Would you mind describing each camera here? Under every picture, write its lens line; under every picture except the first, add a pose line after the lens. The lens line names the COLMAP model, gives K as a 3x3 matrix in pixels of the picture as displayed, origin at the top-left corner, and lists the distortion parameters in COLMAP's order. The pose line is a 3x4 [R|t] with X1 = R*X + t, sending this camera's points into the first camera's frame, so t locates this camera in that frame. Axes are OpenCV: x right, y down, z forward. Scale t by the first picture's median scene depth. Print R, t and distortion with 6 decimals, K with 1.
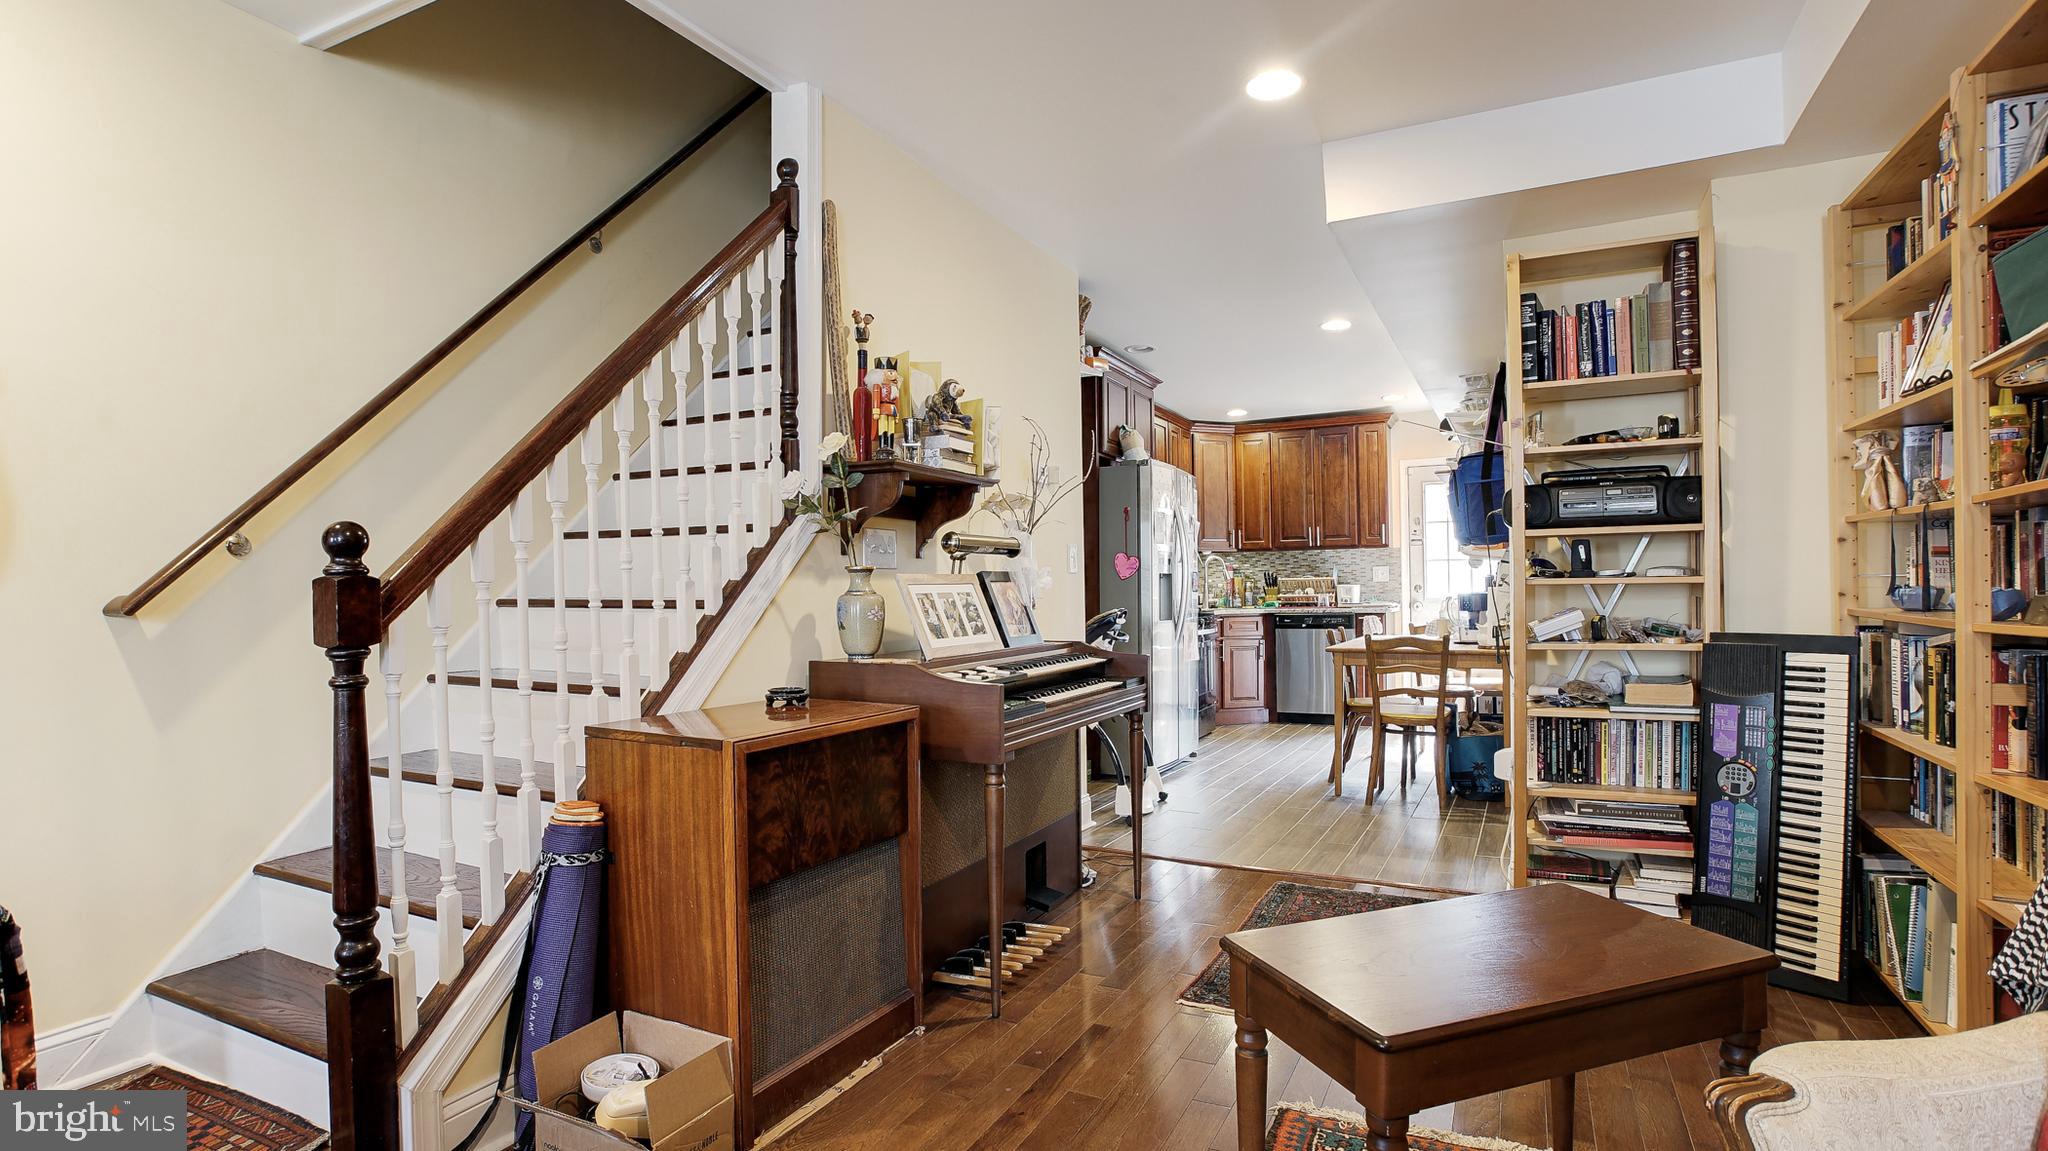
lens RADIAL K [[990.8, 0, 1022.9], [0, 990.8, 586.5], [0, 0, 1]] dist [-0.045654, 0.018123]
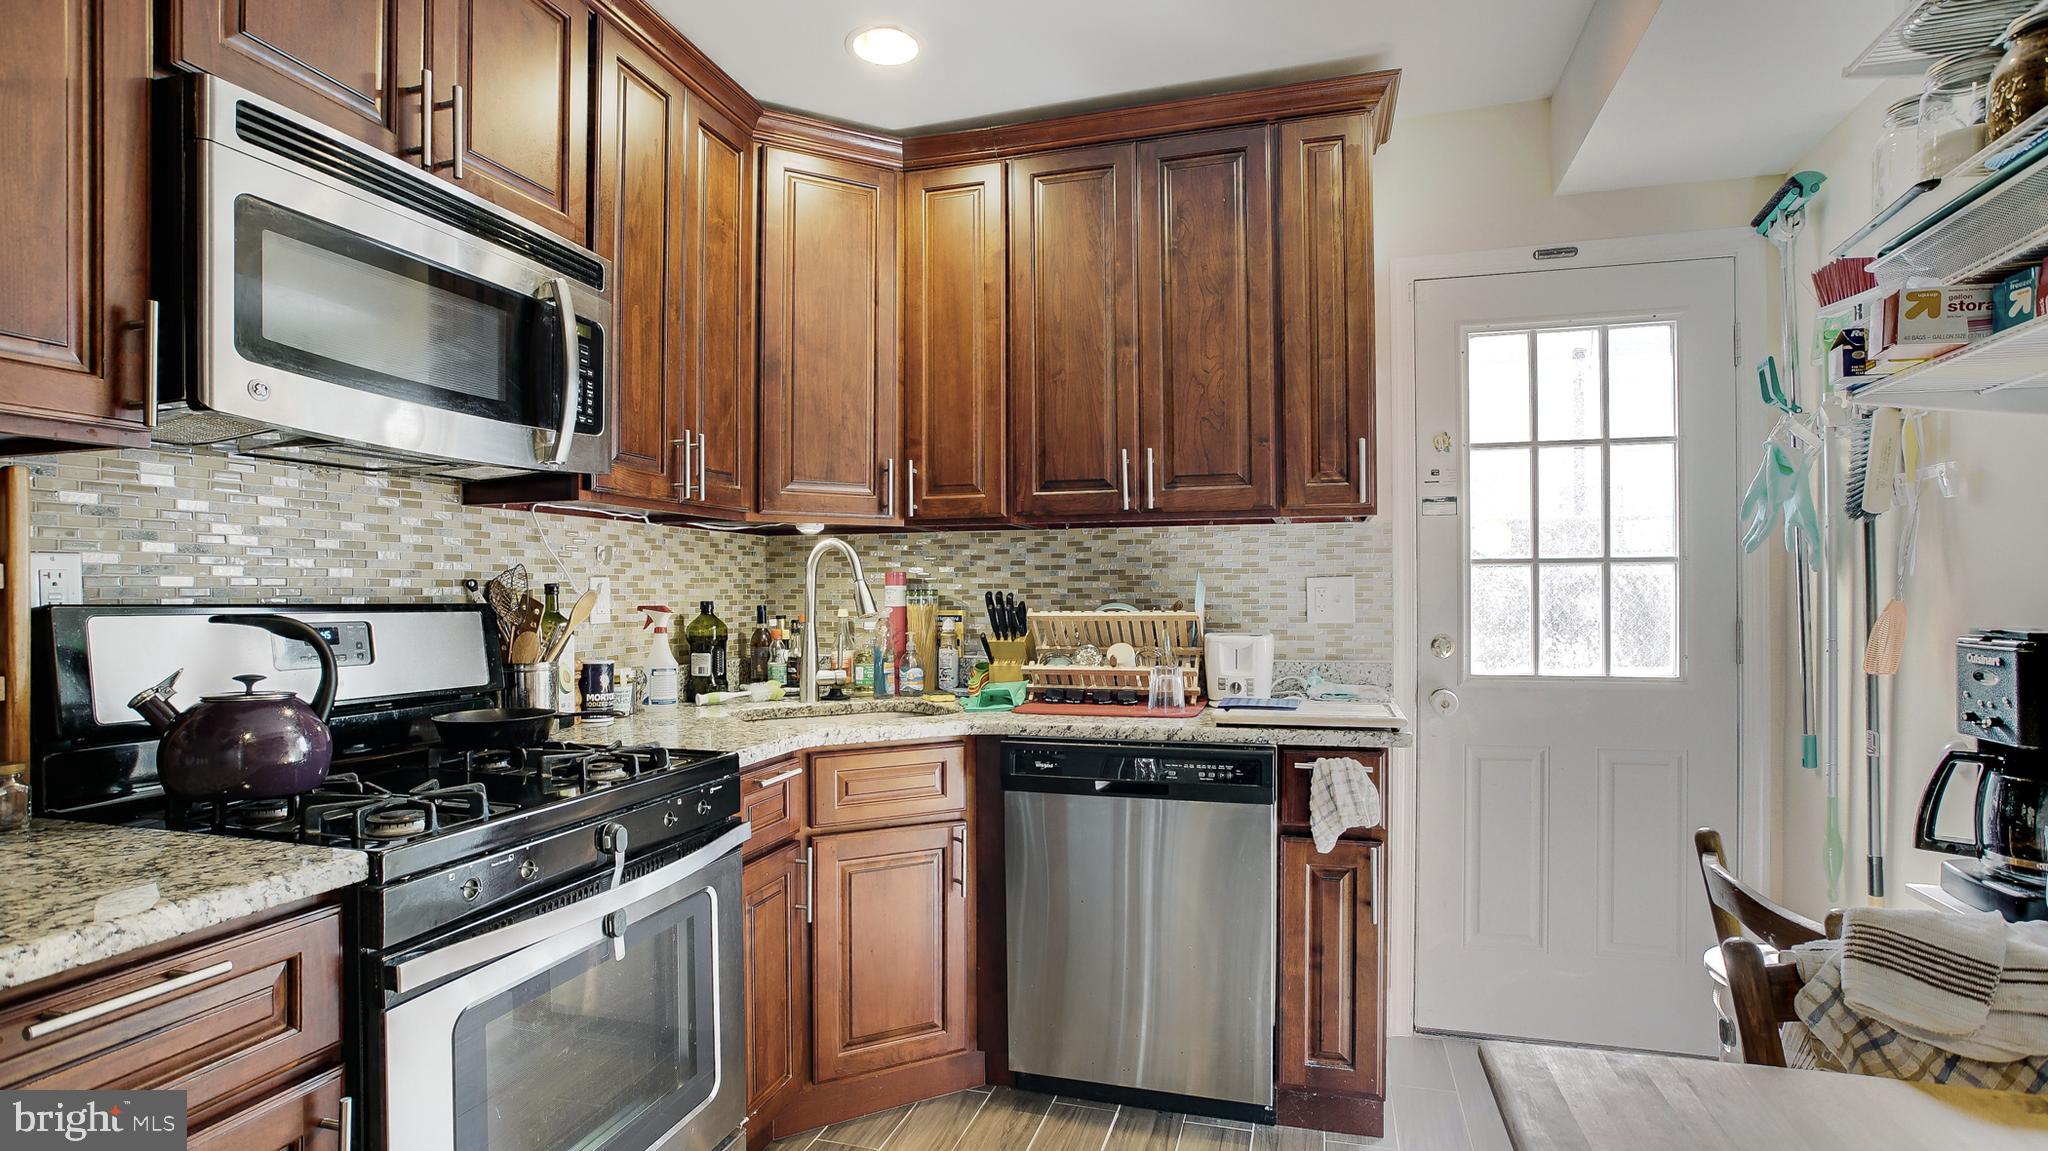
lens RADIAL K [[990.8, 0, 1022.9], [0, 990.8, 586.5], [0, 0, 1]] dist [-0.045654, 0.018123]
pose [[0.982400, 0.011092, 0.186459, 0.206189], [-0.010367, 0.999934, -0.004860, -0.015508], [-0.186500, 0.002842, 0.982451, 0.715228]]
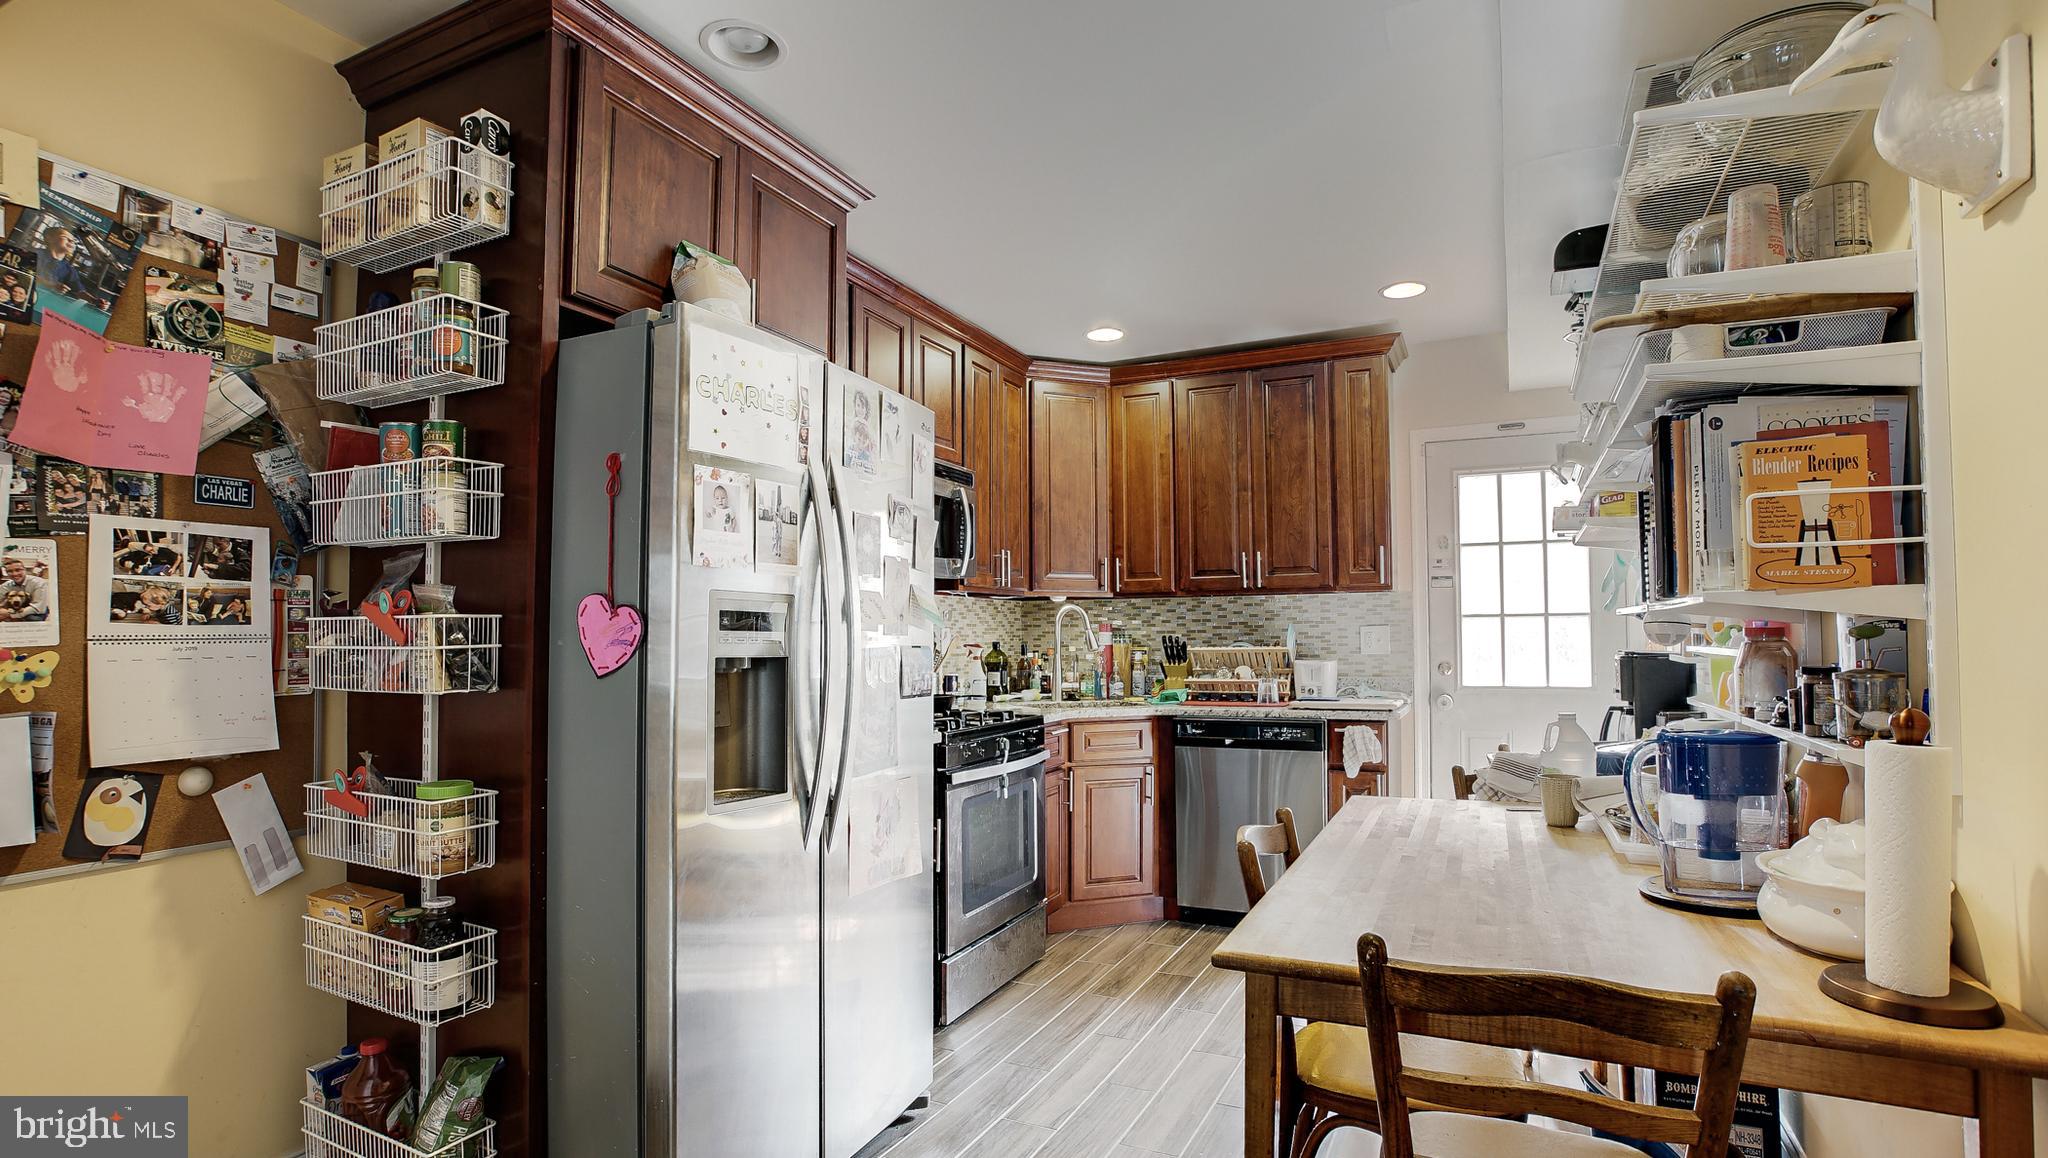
lens RADIAL K [[995.3, 0, 1016.4], [0, 995.3, 613.8], [0, 0, 1]] dist [-0.079180, 0.000148]
pose [[0.999761, 0.007362, 0.020562, 0.160907], [-0.006948, 0.999773, -0.020157, -0.015646], [-0.020706, 0.020009, 0.999585, 0.479495]]
